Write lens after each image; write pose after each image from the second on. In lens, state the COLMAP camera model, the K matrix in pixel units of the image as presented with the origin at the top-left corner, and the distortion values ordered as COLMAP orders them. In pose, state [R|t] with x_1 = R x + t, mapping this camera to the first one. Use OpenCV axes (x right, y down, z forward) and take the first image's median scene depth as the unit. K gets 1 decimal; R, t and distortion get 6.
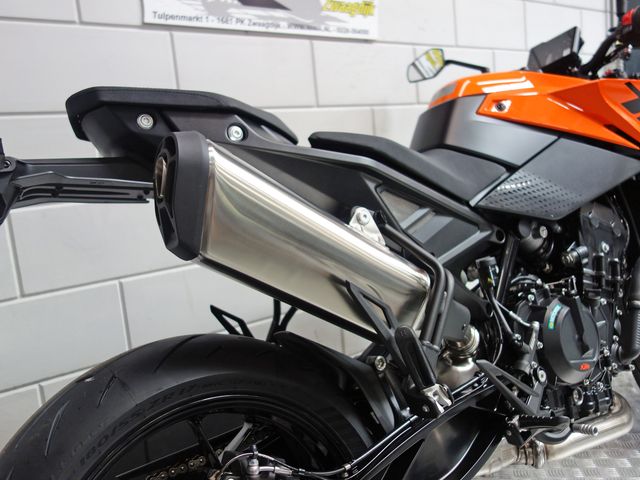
lens RADIAL K [[564.3, 0, 320.0], [0, 564.3, 240.0], [0, 0, 1]] dist [-0.002287, -0.001784]
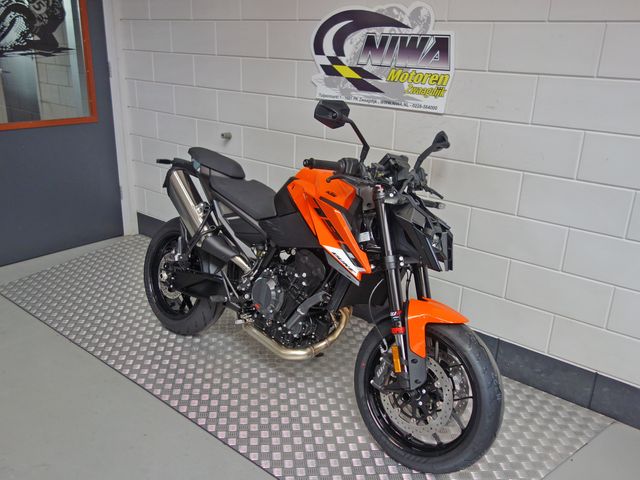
lens RADIAL K [[566.7, 0, 320.0], [0, 566.7, 240.0], [0, 0, 1]] dist [0.008062, -0.011089]
pose [[0.223538, 0.410105, -0.884220, 2.480300], [-0.193605, 0.907782, 0.372088, -0.936922], [0.955274, 0.088013, 0.282322, 0.575749]]
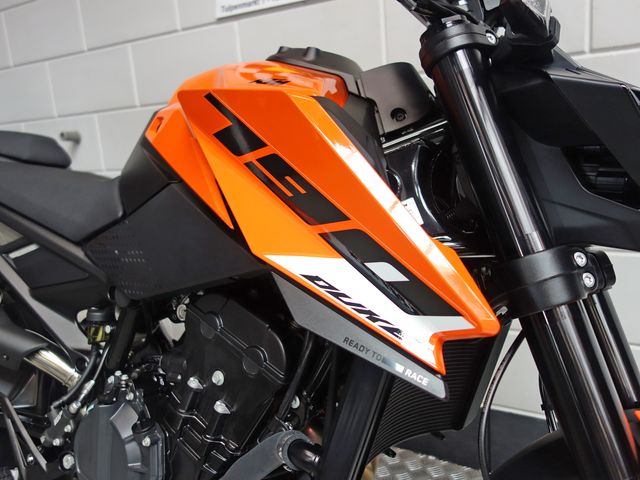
lens RADIAL K [[566.7, 0, 320.0], [0, 566.7, 240.0], [0, 0, 1]] dist [0.008062, -0.011089]
pose [[0.362416, 0.248451, -0.898291, 1.189845], [-0.093958, 0.968644, 0.230002, -0.310325], [0.927268, 0.001046, 0.374396, 1.009034]]
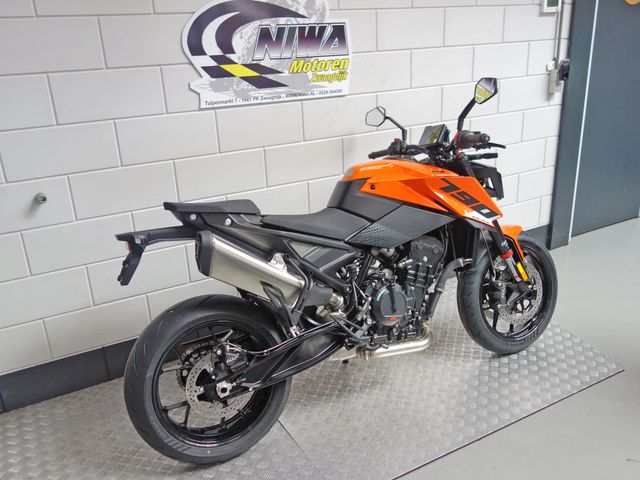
lens RADIAL K [[566.7, 0, 320.0], [0, 566.7, 240.0], [0, 0, 1]] dist [0.008062, -0.011089]
pose [[0.989735, 0.090288, -0.110785, 0.408581], [-0.065067, 0.974844, 0.213181, -0.509805], [0.127246, -0.203784, 0.970711, -1.065828]]
